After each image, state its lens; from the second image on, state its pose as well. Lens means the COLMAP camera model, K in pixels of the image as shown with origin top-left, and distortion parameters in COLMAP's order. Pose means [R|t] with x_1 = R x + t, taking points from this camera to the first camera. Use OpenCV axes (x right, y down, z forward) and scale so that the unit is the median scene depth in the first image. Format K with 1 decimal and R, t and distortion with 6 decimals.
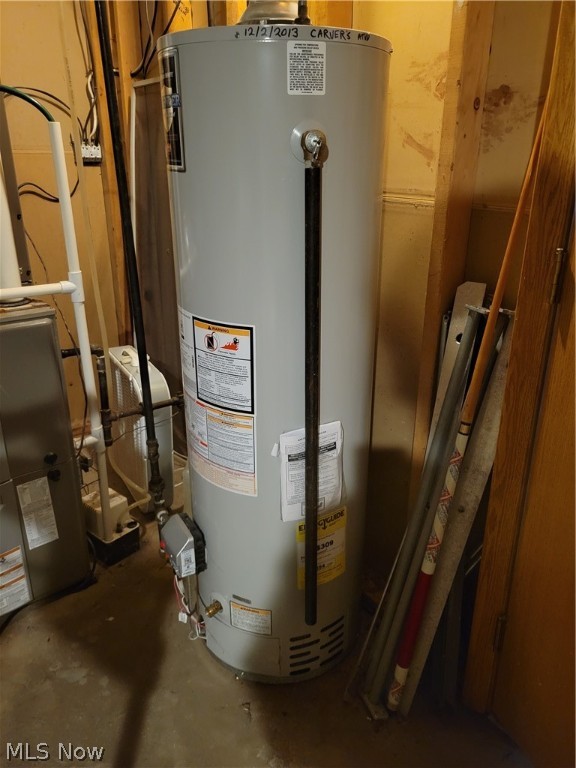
lens RADIAL K [[596.7, 0, 292.6], [0, 596.7, 375.6], [0, 0, 1]] dist [0.037075, -0.013579]
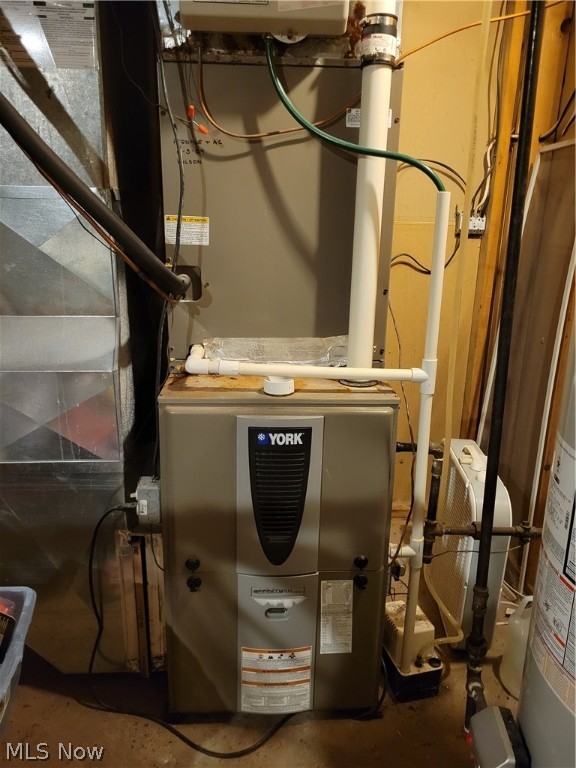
lens RADIAL K [[596.7, 0, 291.7], [0, 596.7, 388.4], [0, 0, 1]] dist [0.037075, -0.013579]
pose [[0.834987, 0.166209, -0.524568, -0.064759], [-0.210481, 0.977268, -0.025388, -0.061620], [0.508423, 0.131610, 0.850990, 0.156246]]
